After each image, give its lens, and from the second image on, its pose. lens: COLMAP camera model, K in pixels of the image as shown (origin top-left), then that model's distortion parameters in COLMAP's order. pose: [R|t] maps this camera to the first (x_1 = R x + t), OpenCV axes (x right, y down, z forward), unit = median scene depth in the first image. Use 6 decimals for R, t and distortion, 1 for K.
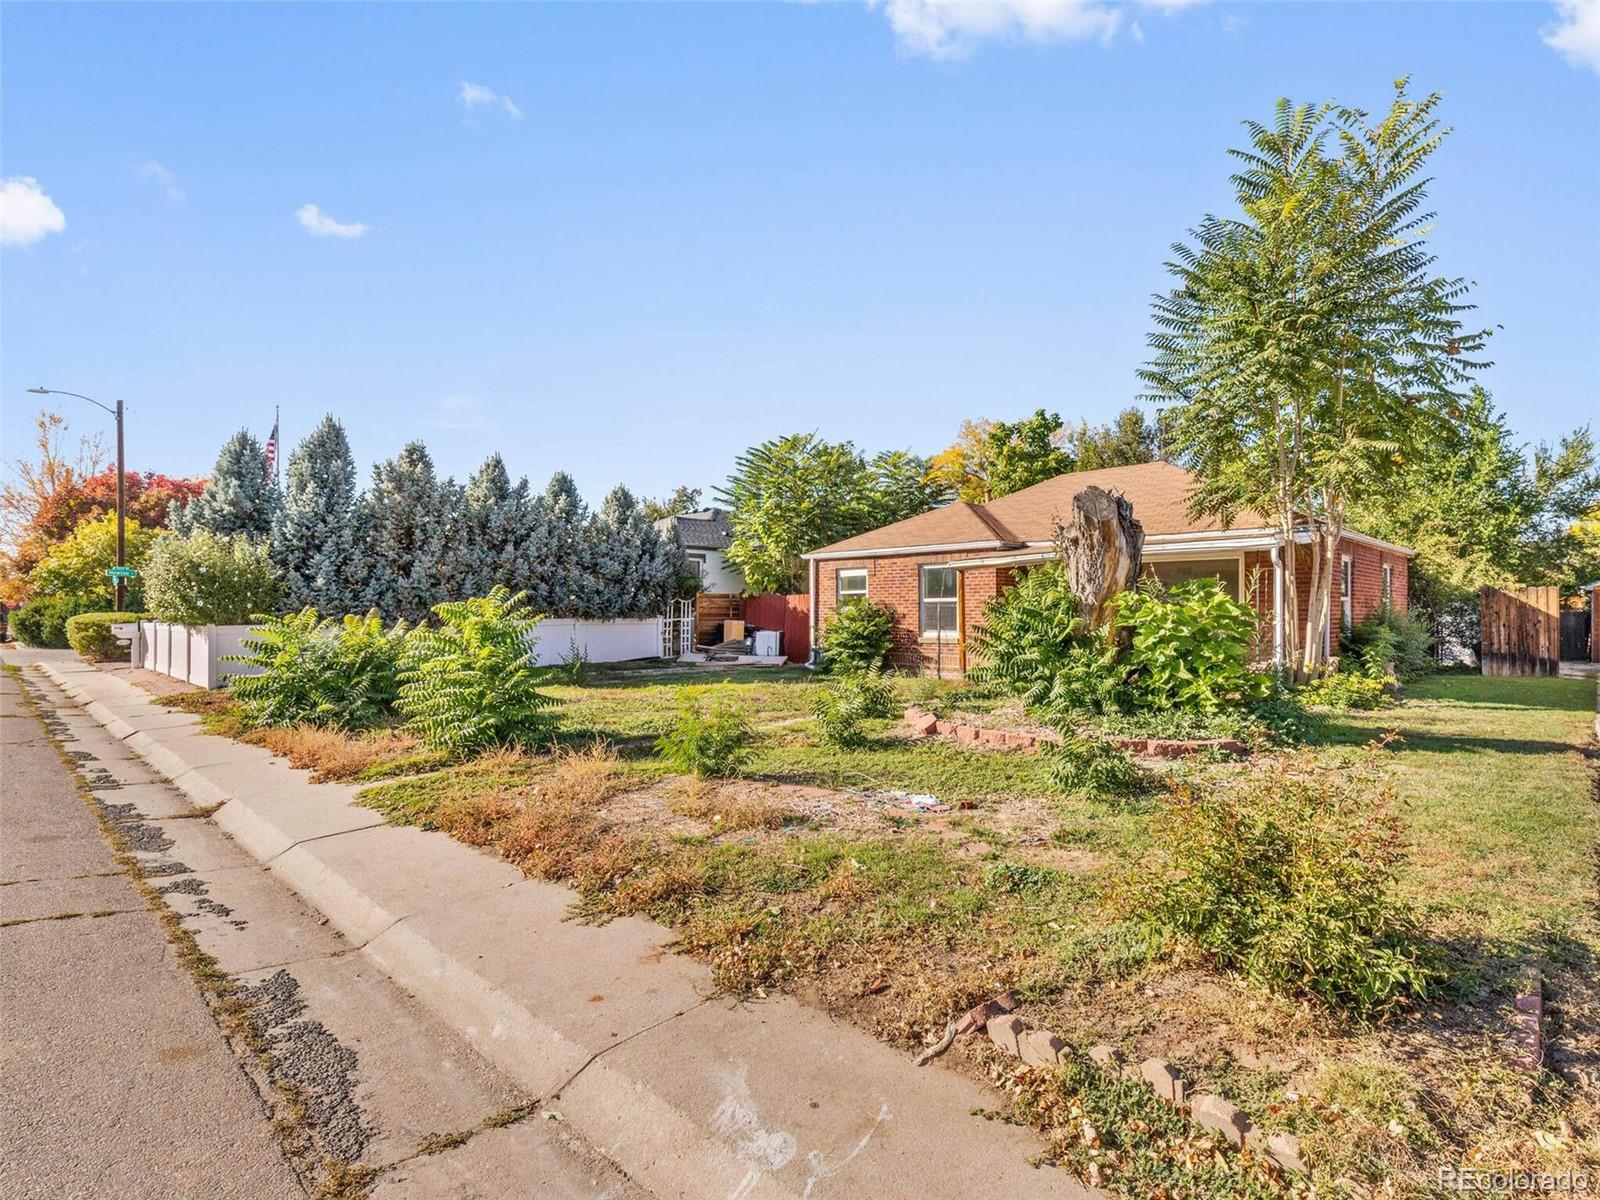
lens RADIAL K [[725.1, 0, 801.4], [0, 725.1, 602.6], [0, 0, 1]] dist [-0.003103, -0.000194]
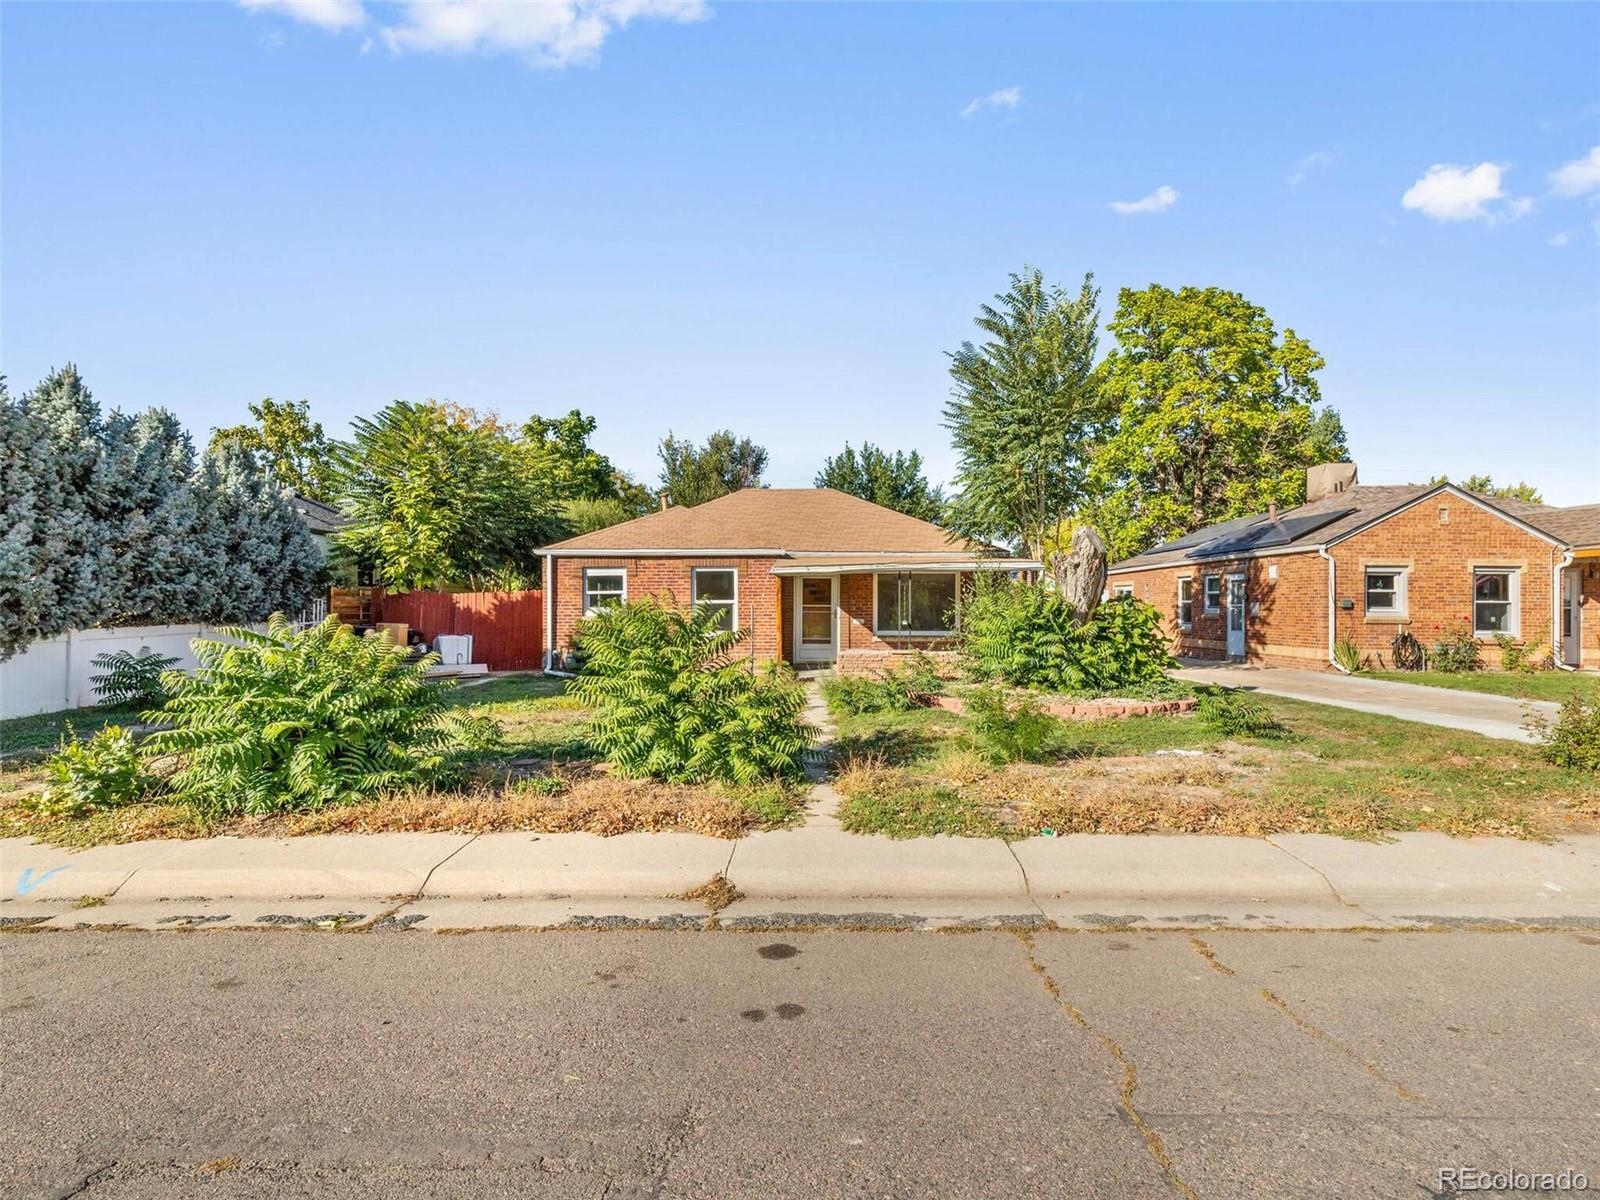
lens RADIAL K [[725.1, 0, 799.7], [0, 725.1, 602.6], [0, 0, 1]] dist [-0.003103, -0.000194]
pose [[0.760007, 0.005821, 0.649889, -0.338937], [-0.008611, 0.999962, 0.001112, -0.003955], [-0.649858, -0.006441, 0.760029, 0.102265]]
